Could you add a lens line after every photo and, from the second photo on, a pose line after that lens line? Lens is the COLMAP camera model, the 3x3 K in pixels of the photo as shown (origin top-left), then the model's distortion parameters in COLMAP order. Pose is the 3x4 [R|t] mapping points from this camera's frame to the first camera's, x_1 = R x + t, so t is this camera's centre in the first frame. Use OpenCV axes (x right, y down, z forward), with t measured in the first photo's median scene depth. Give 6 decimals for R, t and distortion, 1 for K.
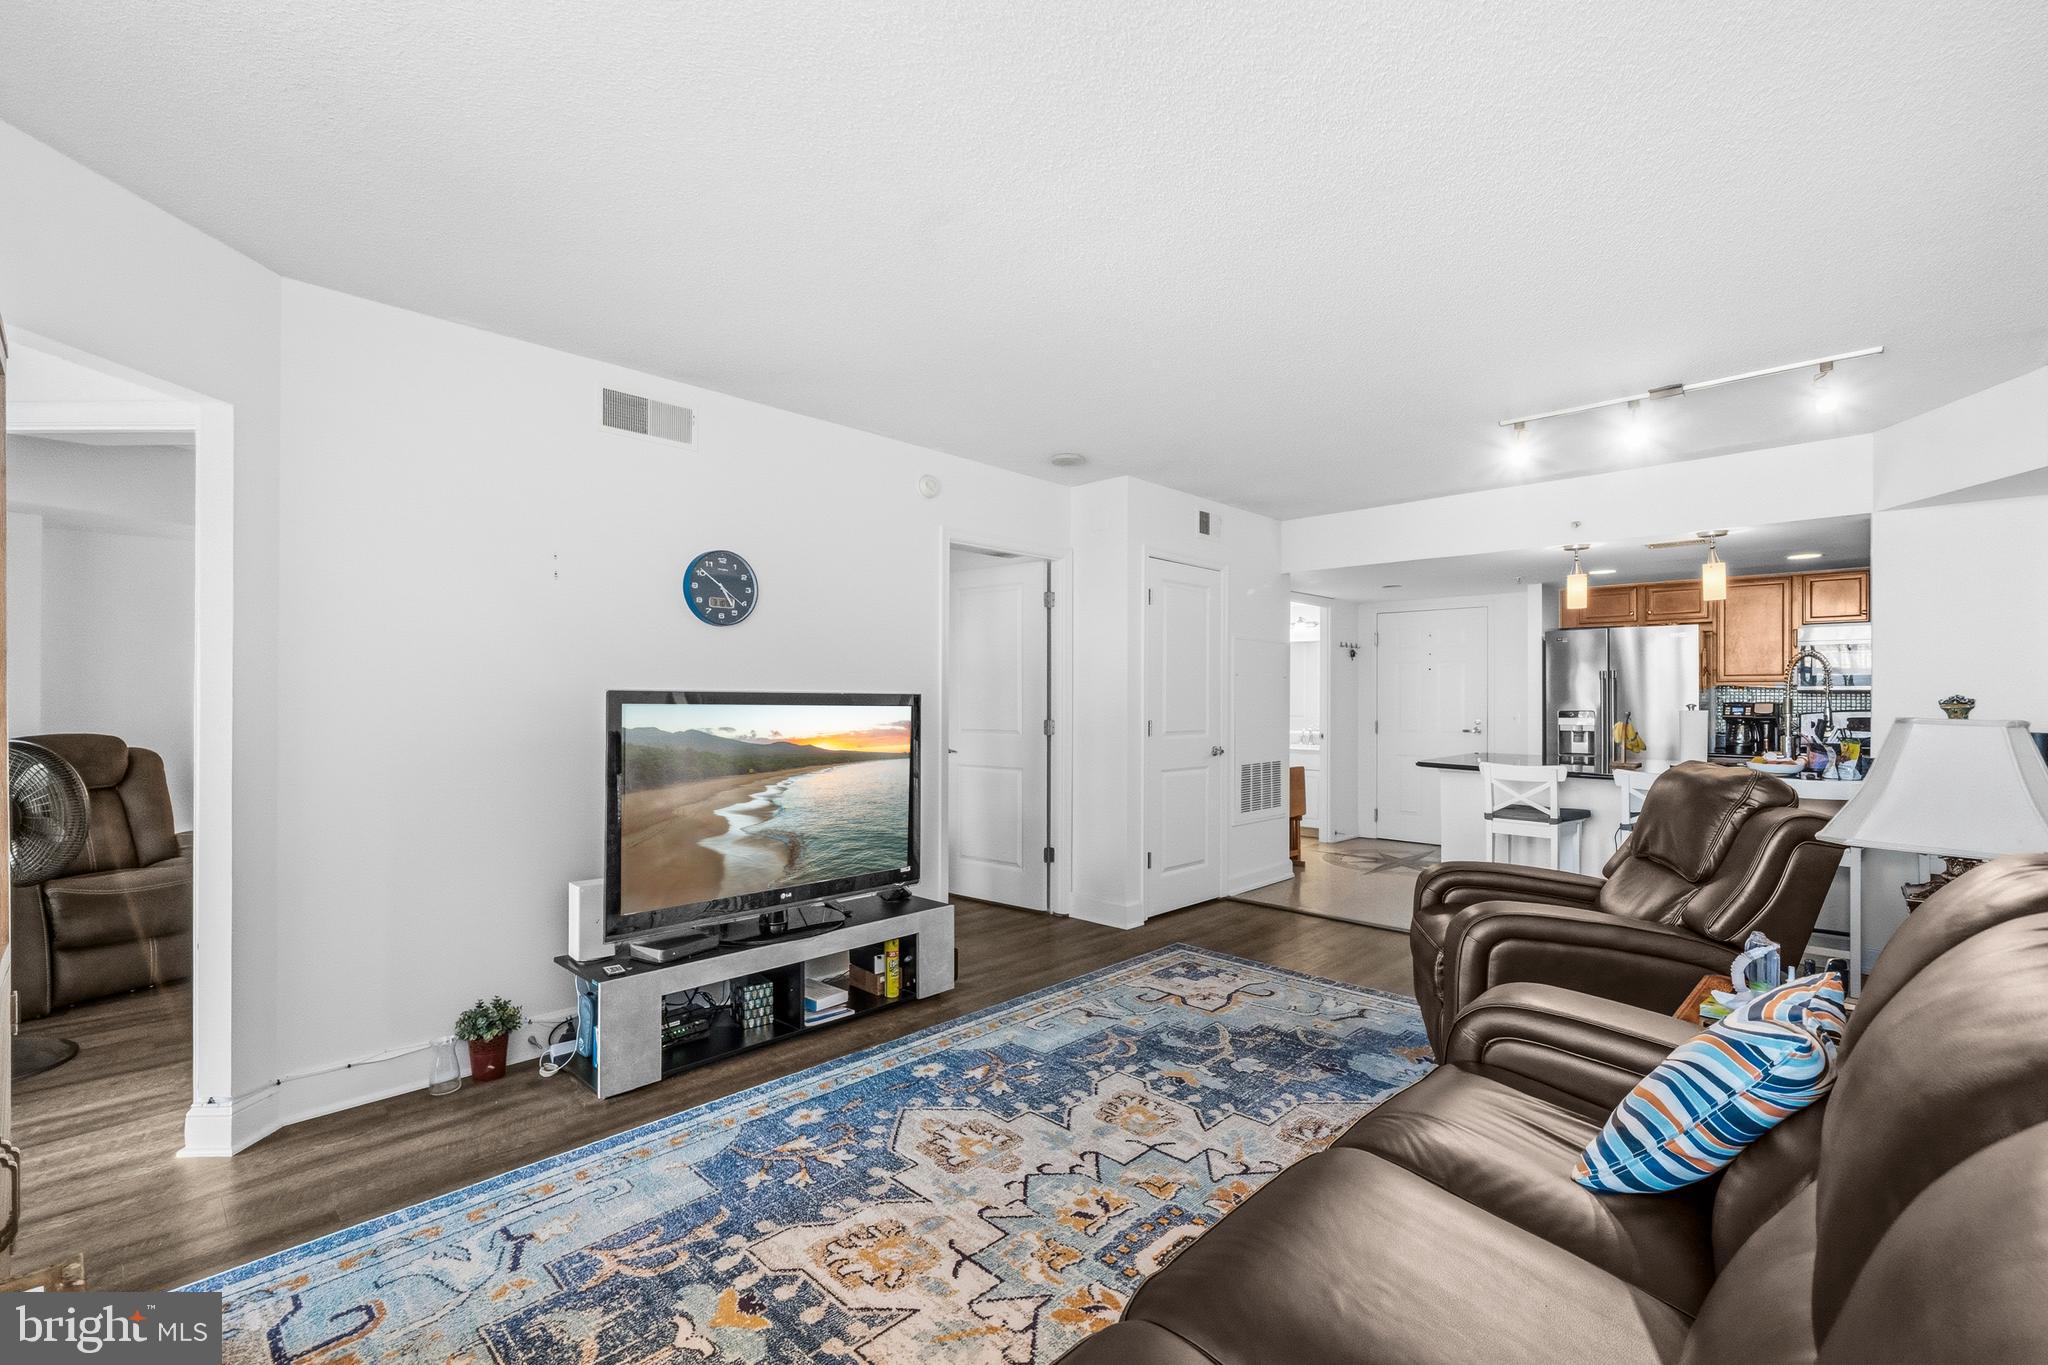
lens RADIAL K [[900.7, 0, 1022.2], [0, 900.7, 701.0], [0, 0, 1]] dist [-0.000081, 0.000309]
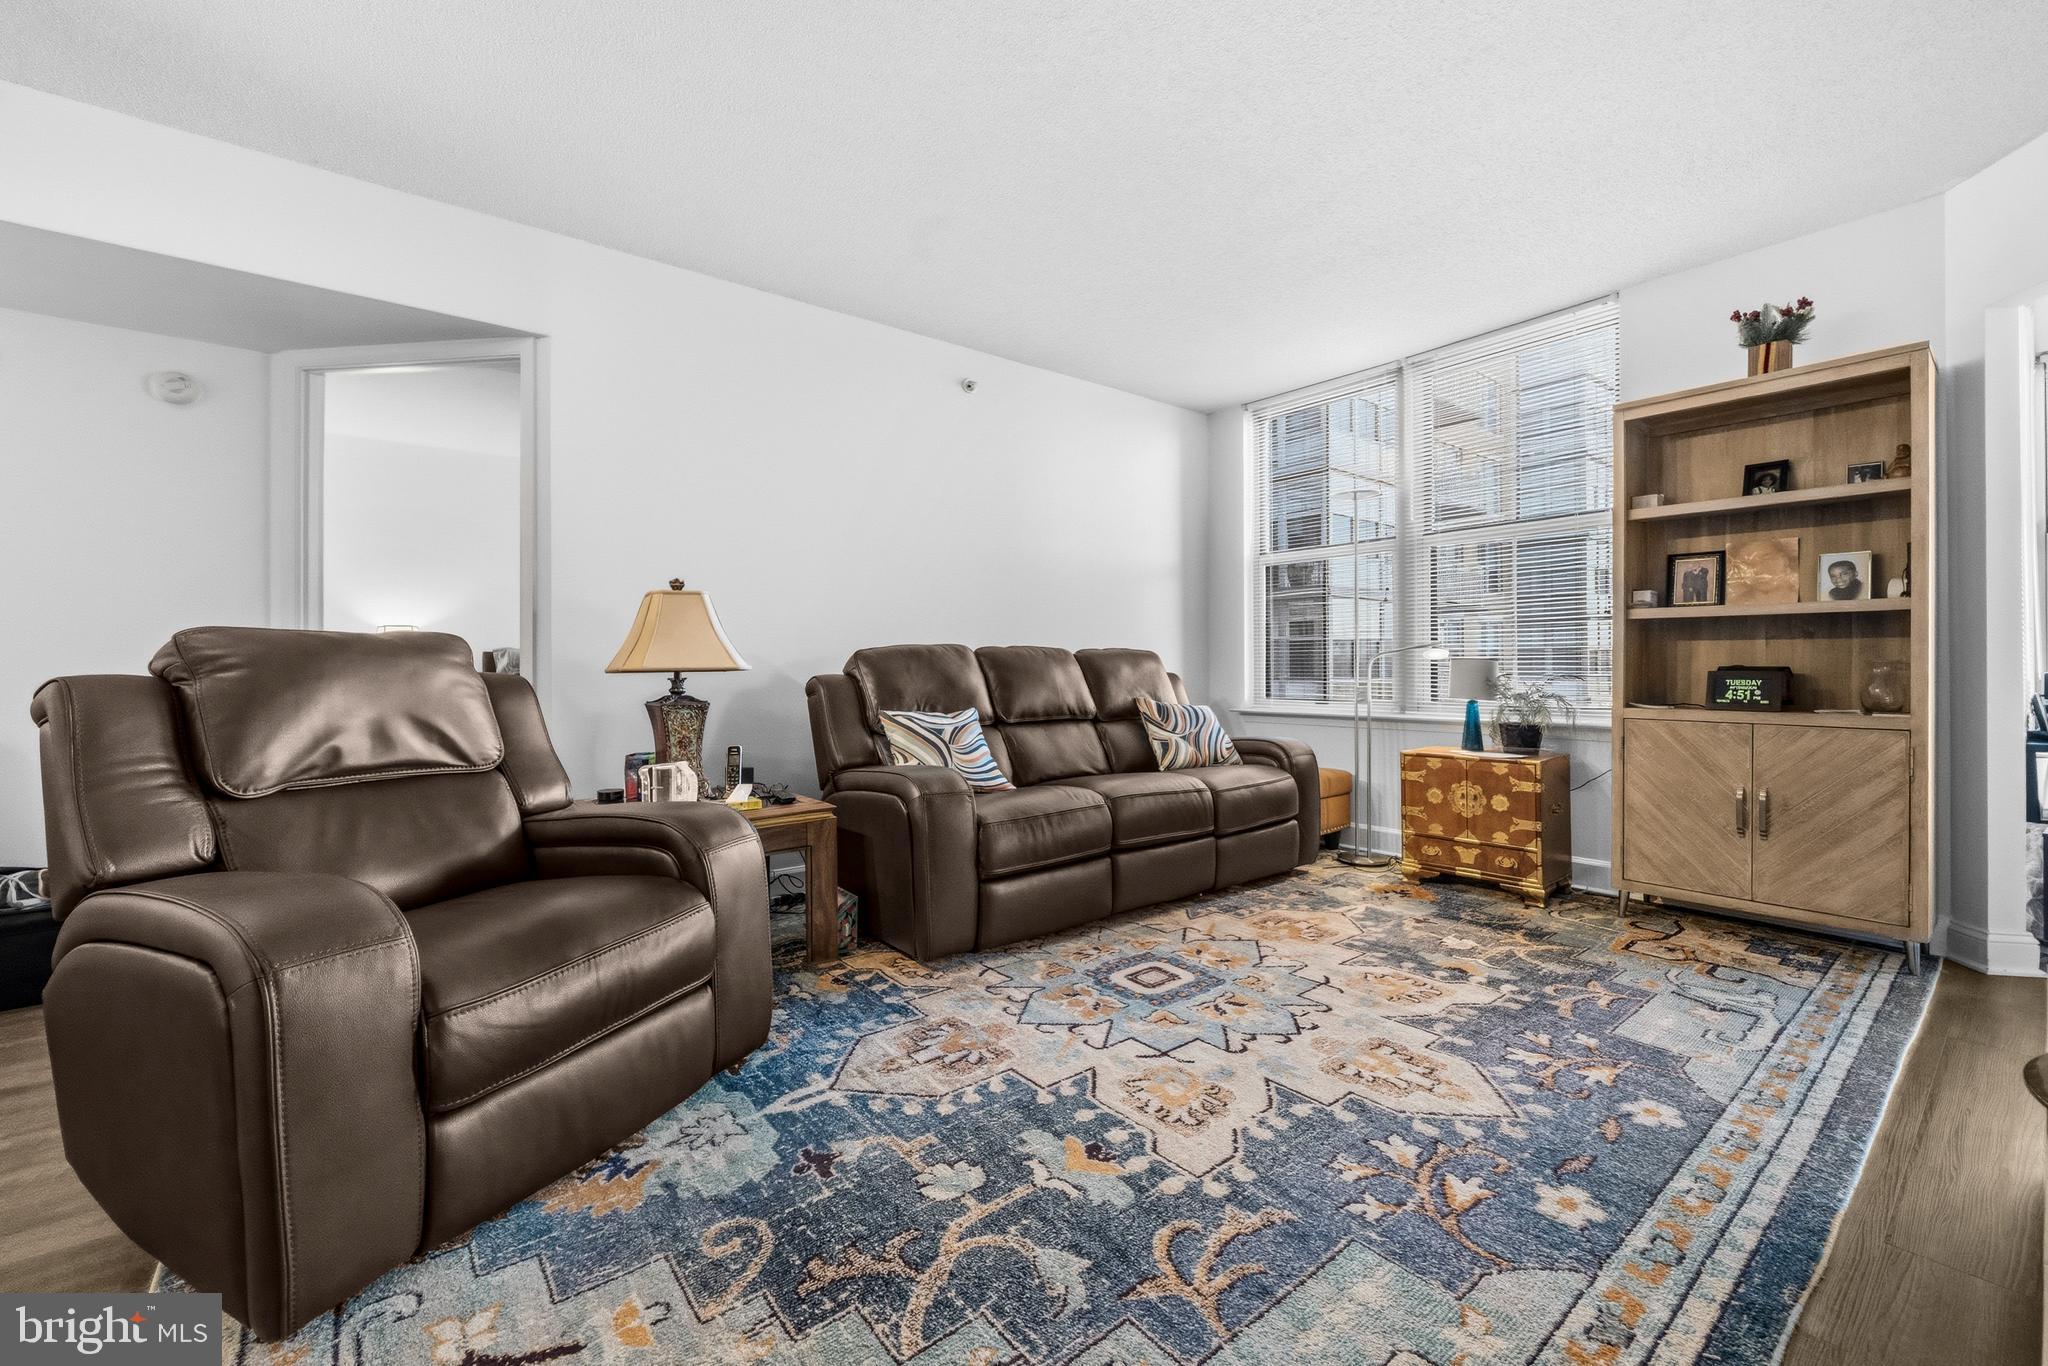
lens RADIAL K [[819.7, 0, 1020.7], [0, 819.7, 671.8], [0, 0, 1]] dist [-0.001023, 0.000079]
pose [[-0.990809, 0.000493, 0.135269, 0.144435], [0.001632, 0.999964, 0.008306, 0.095871], [-0.135260, 0.008451, -0.990774, 1.494882]]
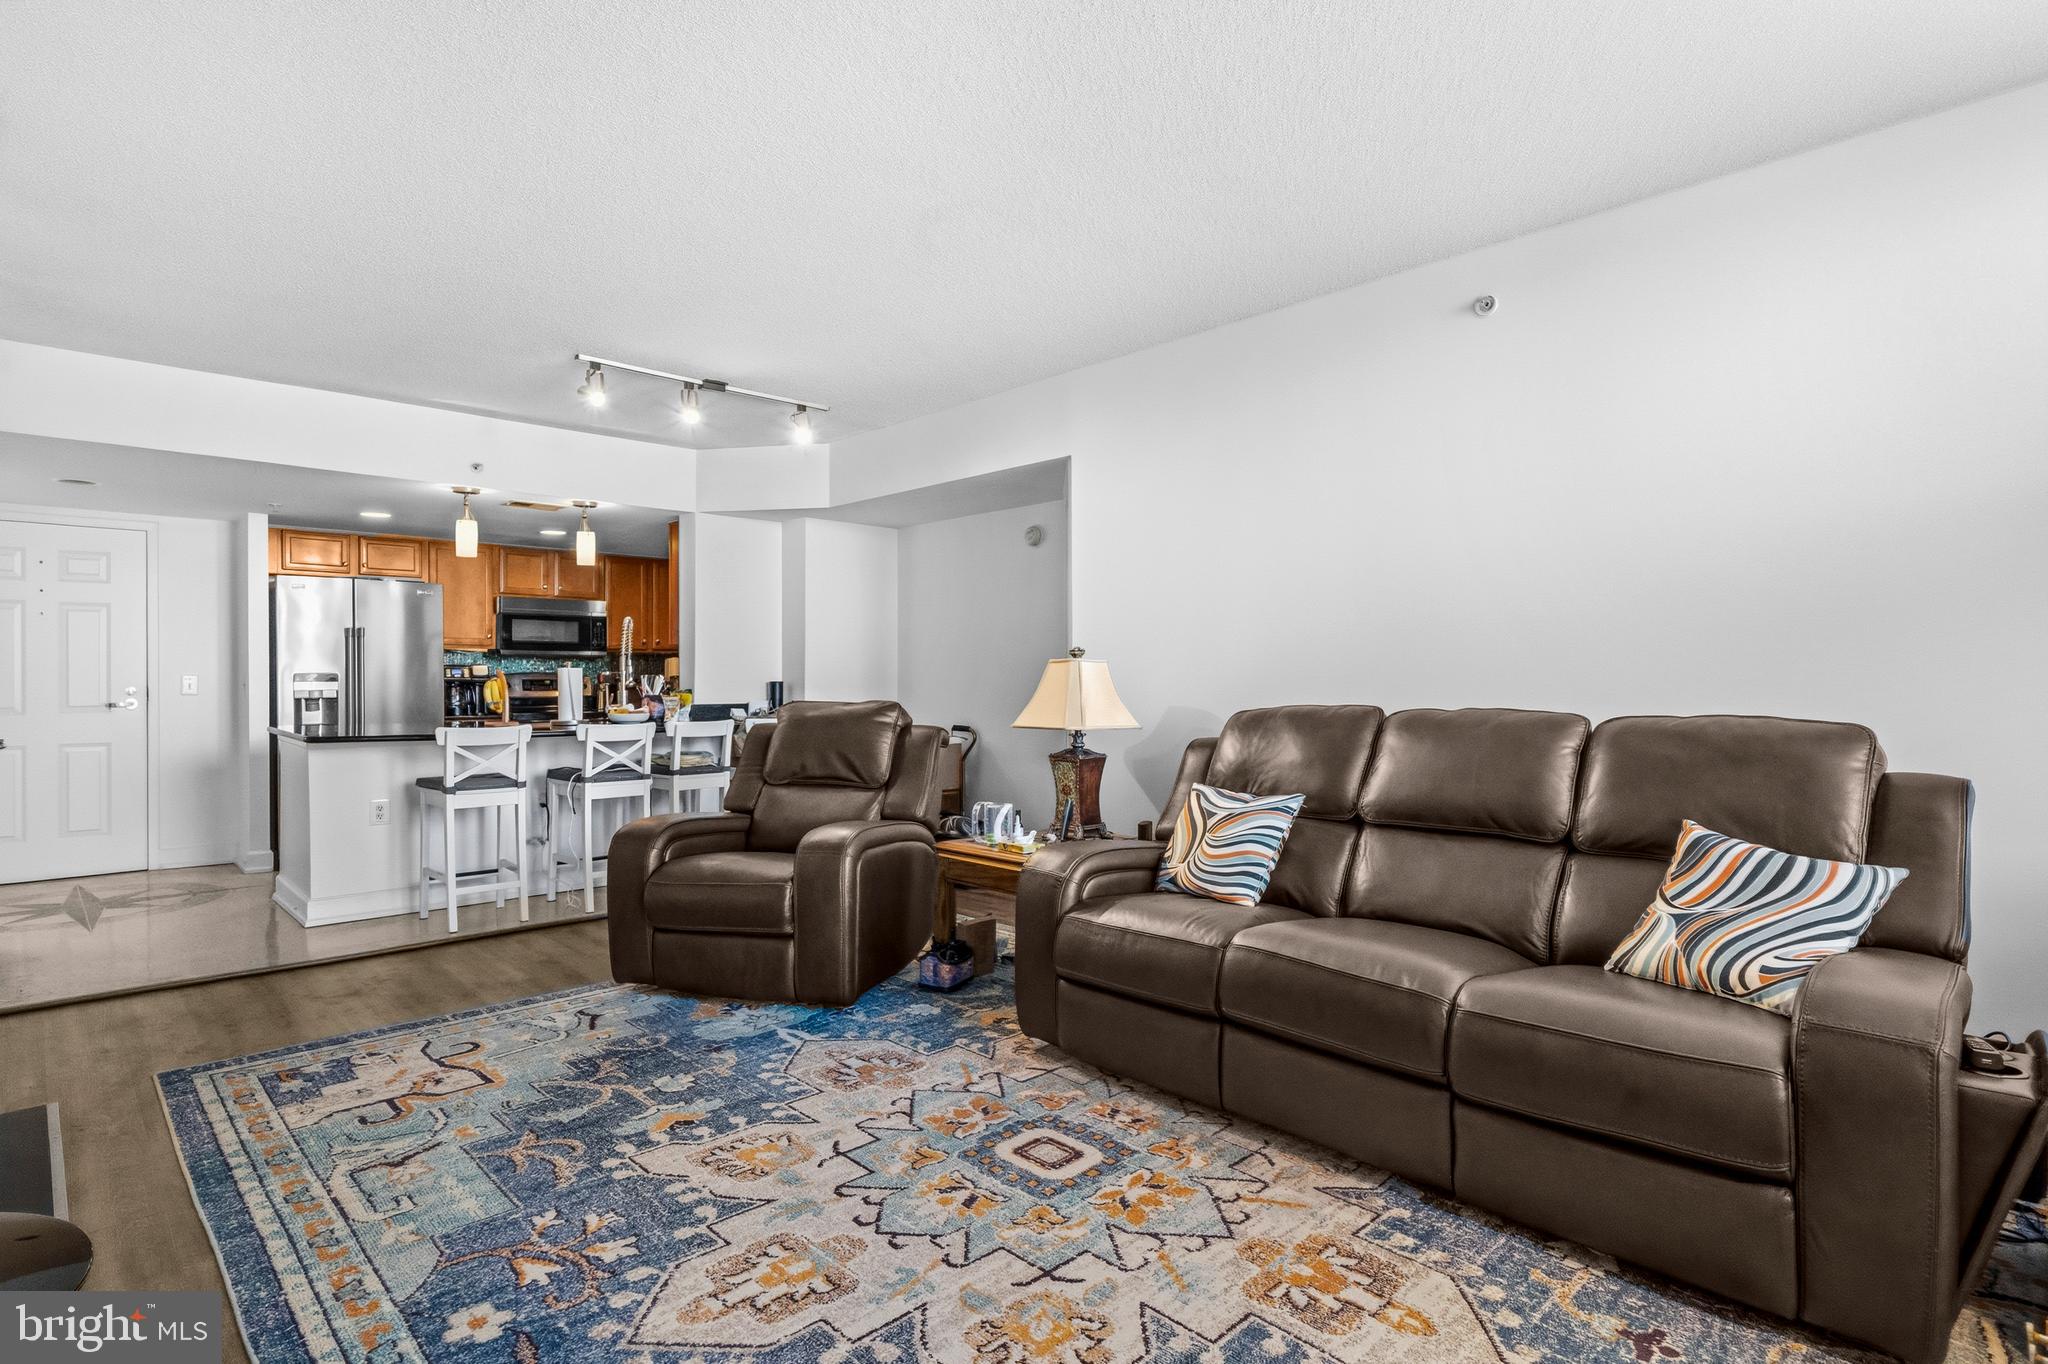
lens RADIAL K [[1030.8, 0, 1026.3], [0, 1030.8, 679.9], [0, 0, 1]] dist [0.002877, 0.001871]
pose [[0.032971, -0.005964, 0.999439, -0.687284], [0.005385, 0.999969, 0.005789, 0.031815], [-0.999442, 0.005191, 0.033002, 0.651342]]
